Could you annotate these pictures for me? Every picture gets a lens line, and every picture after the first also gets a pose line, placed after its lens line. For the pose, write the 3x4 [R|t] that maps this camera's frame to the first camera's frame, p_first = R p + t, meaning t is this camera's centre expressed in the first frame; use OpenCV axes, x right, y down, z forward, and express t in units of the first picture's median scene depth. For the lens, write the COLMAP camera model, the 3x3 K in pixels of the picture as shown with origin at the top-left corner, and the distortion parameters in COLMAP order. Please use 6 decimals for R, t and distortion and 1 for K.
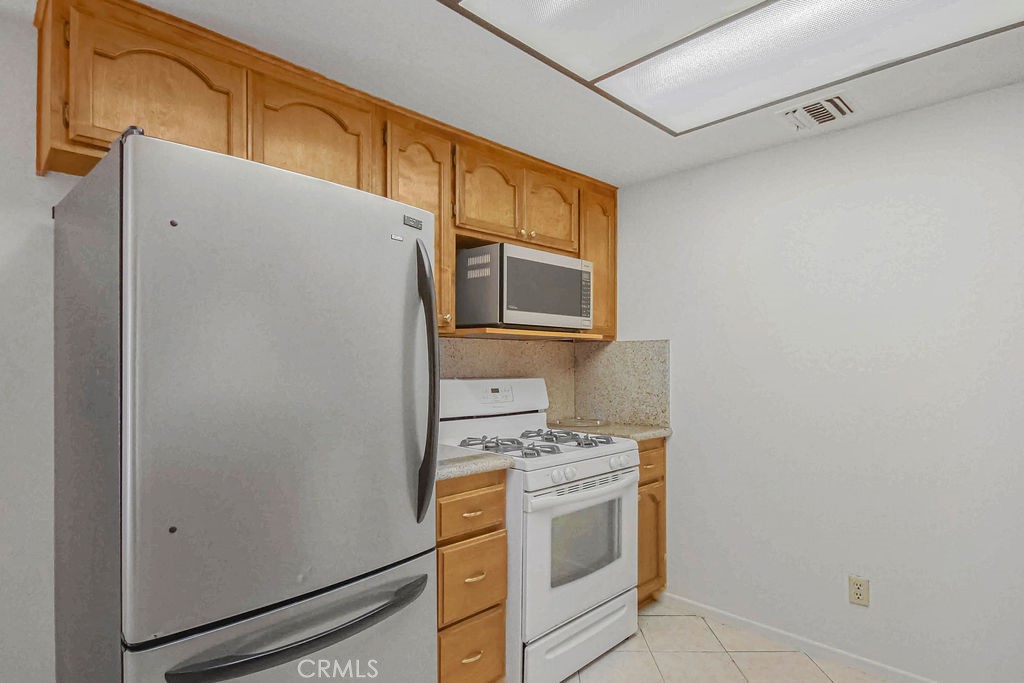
lens RADIAL K [[546.6, 0, 507.0], [0, 546.6, 356.4], [0, 0, 1]] dist [-0.003626, -0.002309]
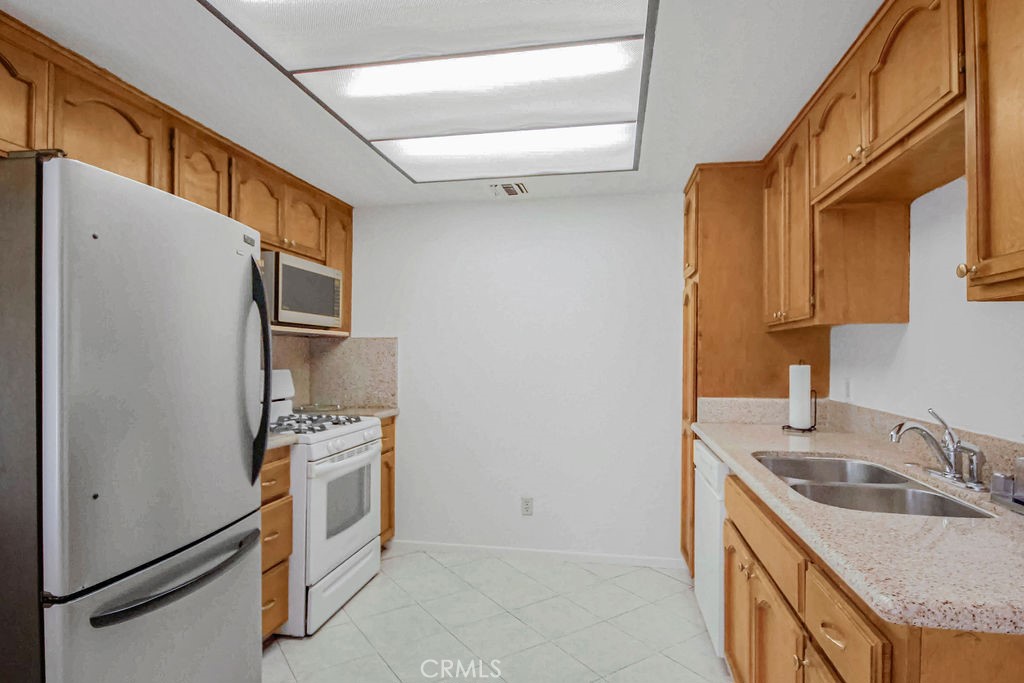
lens RADIAL K [[546.6, 0, 515.1], [0, 546.6, 352.5], [0, 0, 1]] dist [-0.003626, -0.002309]
pose [[0.820259, 0.003466, 0.571981, -0.264115], [-0.006242, 0.999976, 0.002891, -0.001579], [-0.571958, -0.005942, 0.820261, -0.237284]]
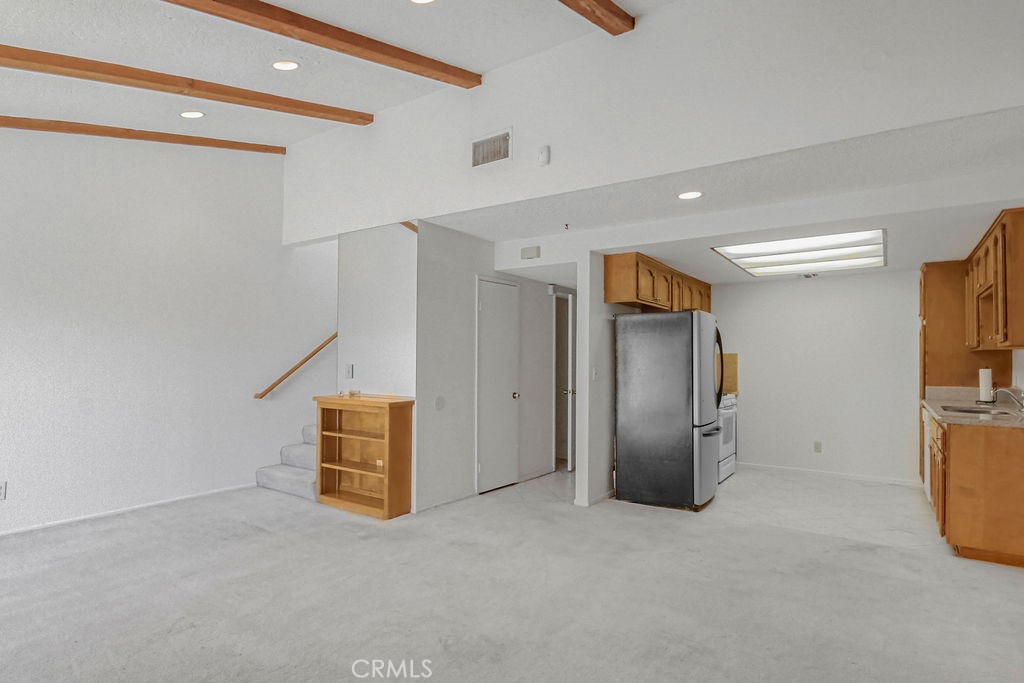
lens RADIAL K [[546.6, 0, 508.4], [0, 546.6, 348.3], [0, 0, 1]] dist [-0.003626, -0.002309]
pose [[0.982839, 0.012349, 0.184049, -1.429829], [-0.009506, 0.999822, -0.016322, -0.006093], [-0.184218, 0.014293, 0.982781, -1.455176]]
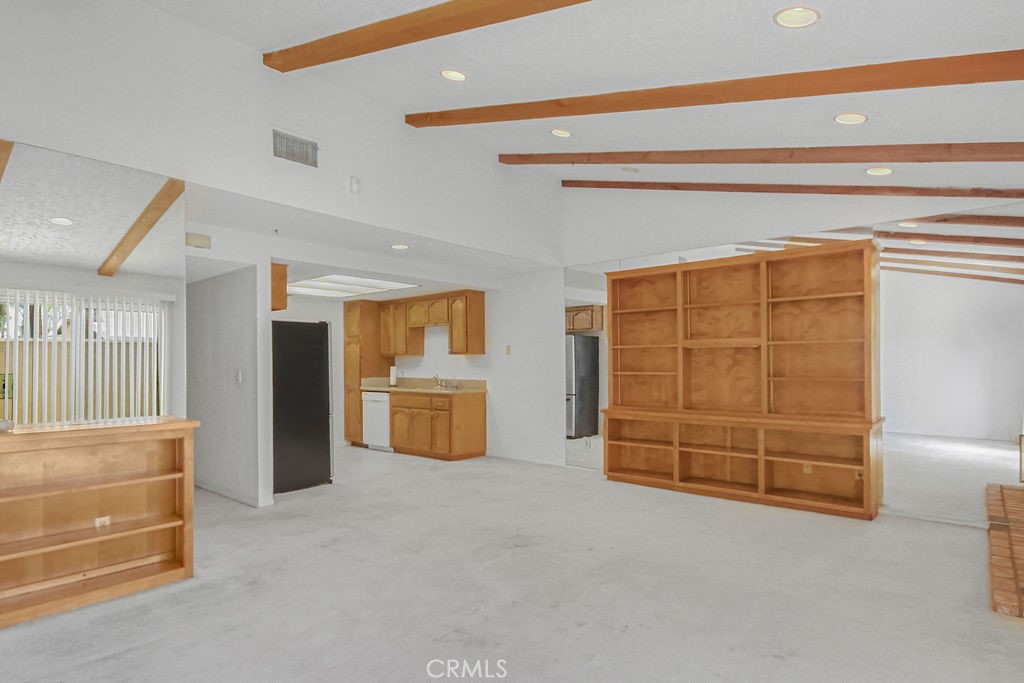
lens RADIAL K [[546.6, 0, 514.6], [0, 546.6, 351.6], [0, 0, 1]] dist [-0.003626, -0.002309]
pose [[-0.088252, 0.023490, 0.995821, -3.069150], [-0.001043, 0.999719, -0.023674, 0.008077], [-0.996098, -0.003128, -0.088202, -0.160587]]
